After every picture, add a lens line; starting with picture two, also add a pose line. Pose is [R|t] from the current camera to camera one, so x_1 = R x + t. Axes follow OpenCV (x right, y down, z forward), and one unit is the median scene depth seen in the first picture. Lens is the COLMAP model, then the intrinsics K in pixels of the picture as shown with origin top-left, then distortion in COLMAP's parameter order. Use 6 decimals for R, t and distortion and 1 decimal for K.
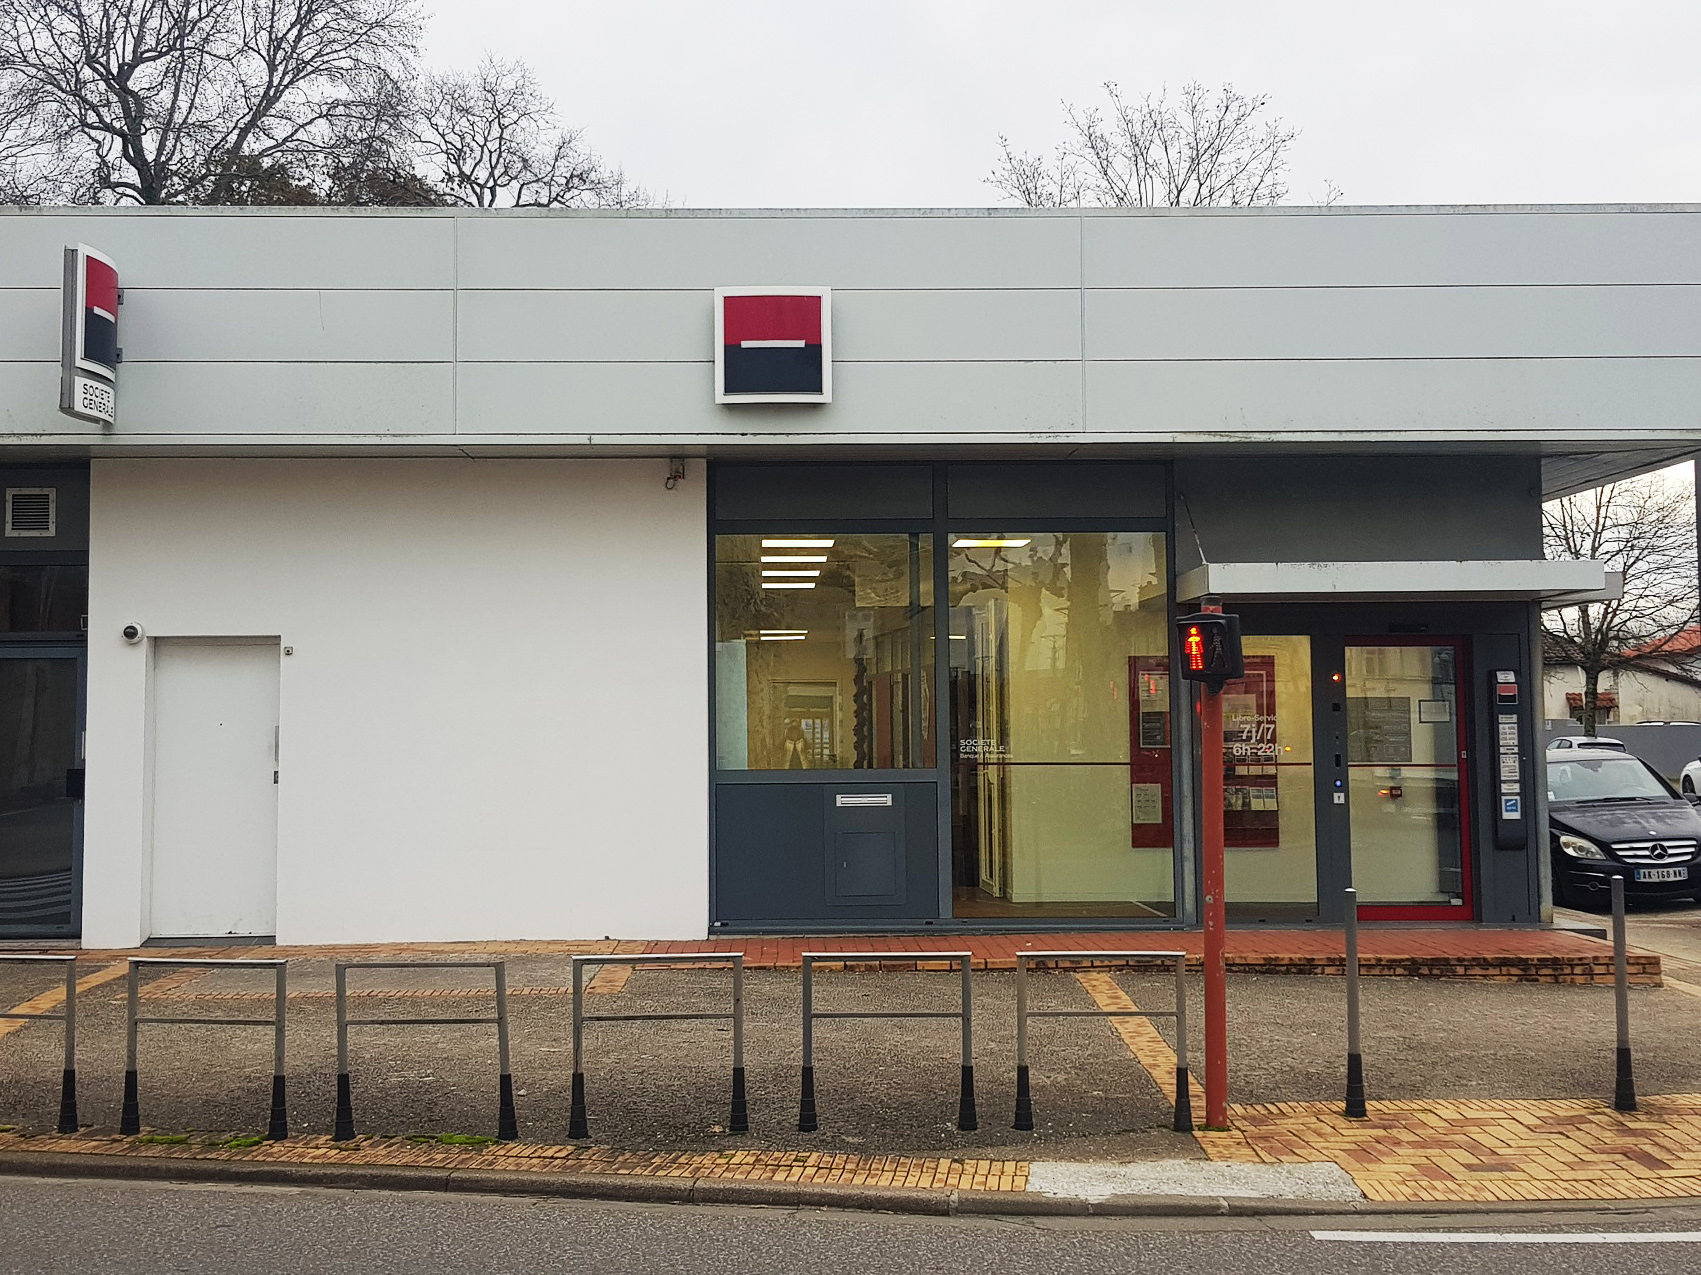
lens RADIAL K [[2287.1, 0, 851.4], [0, 2287.1, 600.1], [0, 0, 1]] dist [0.138691, -0.352621]
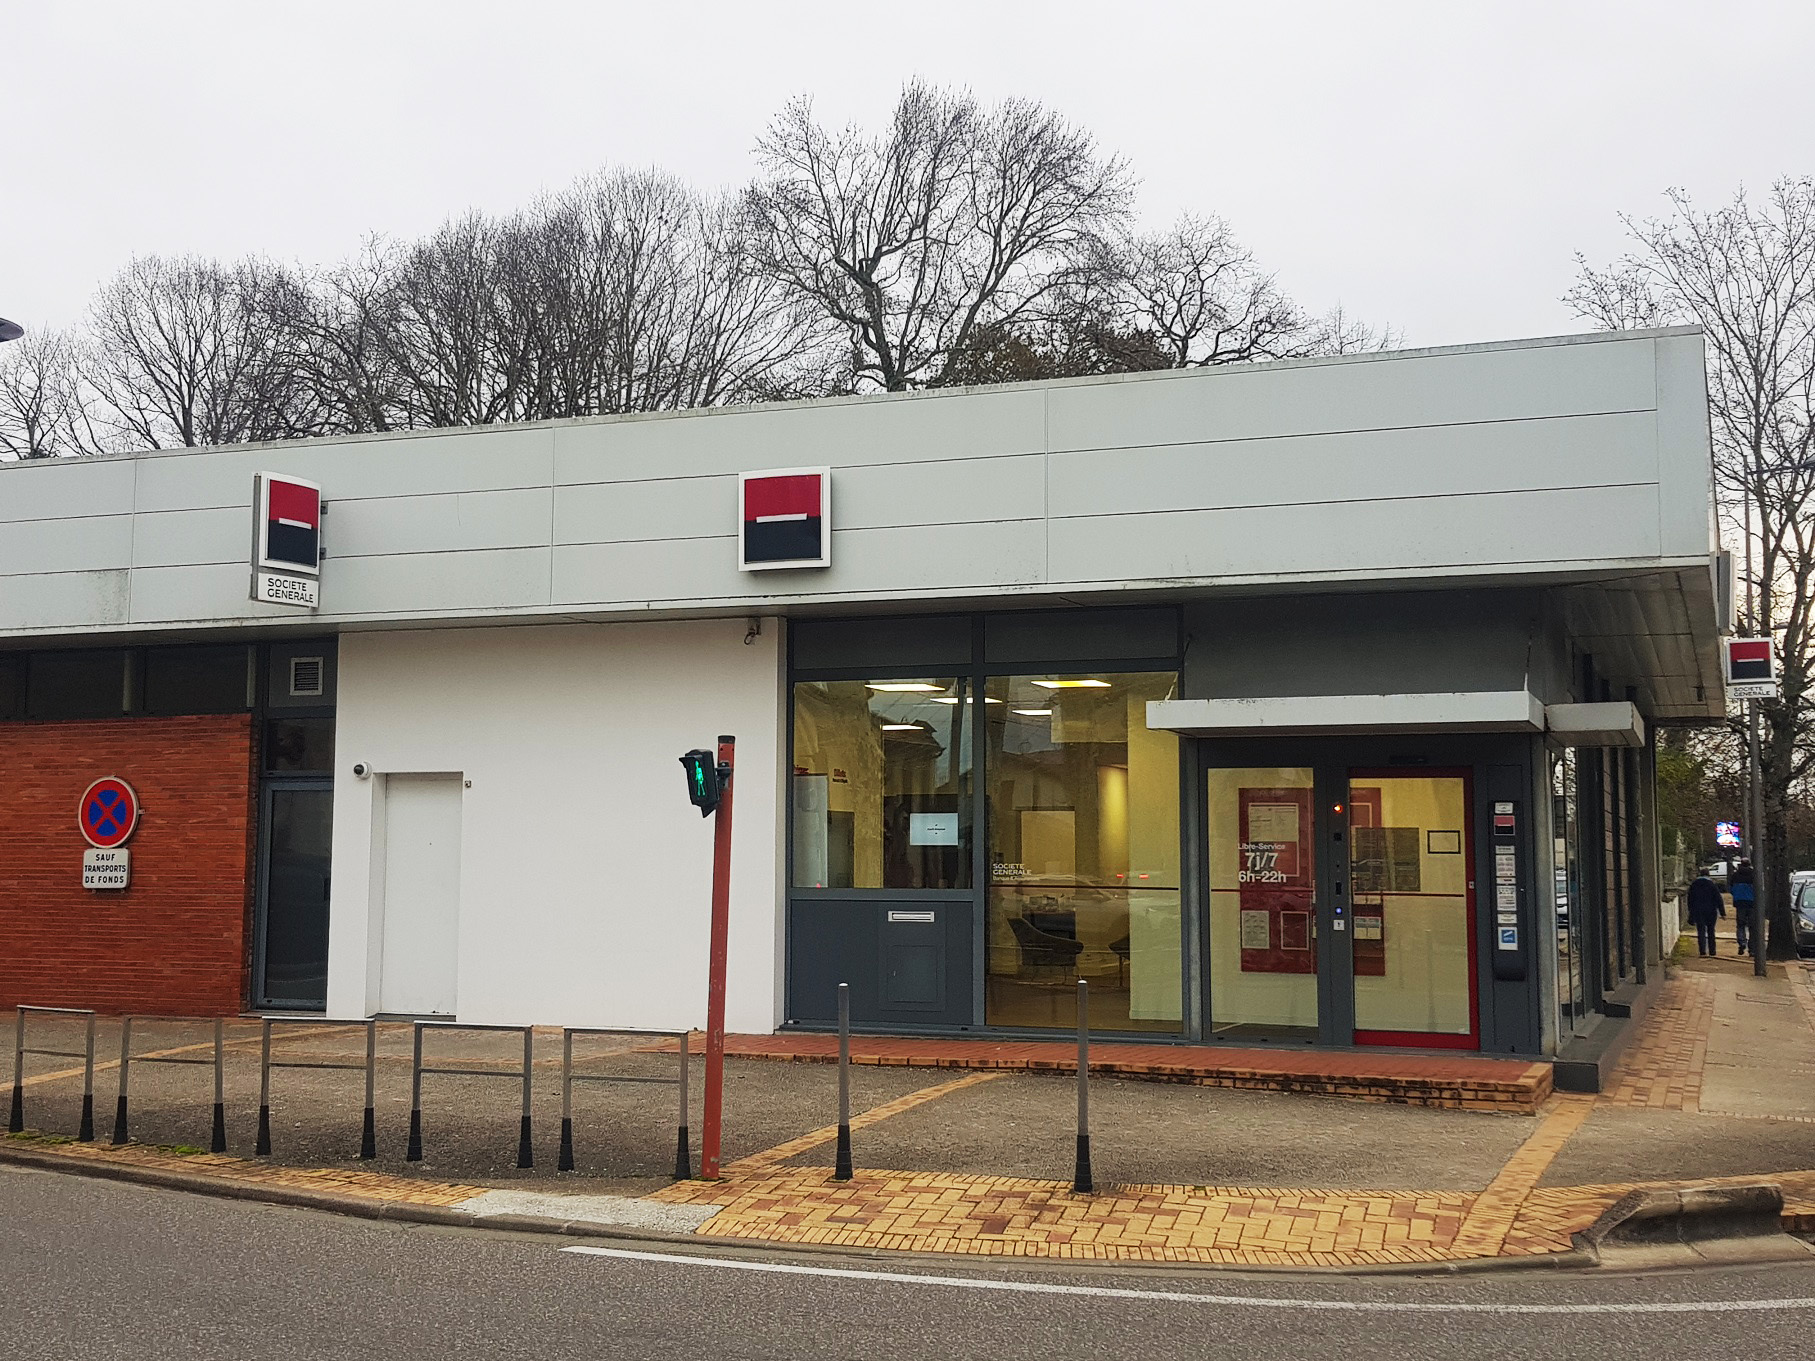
lens RADIAL K [[2355.4, 0, 907.5], [0, 2355.4, 680.5], [0, 0, 1]] dist [0.112686, -0.041570]
pose [[0.907382, -0.020309, -0.419815, 0.522184], [0.010430, 0.999612, -0.025814, 0.001726], [0.420176, 0.019045, 0.907243, -0.053390]]
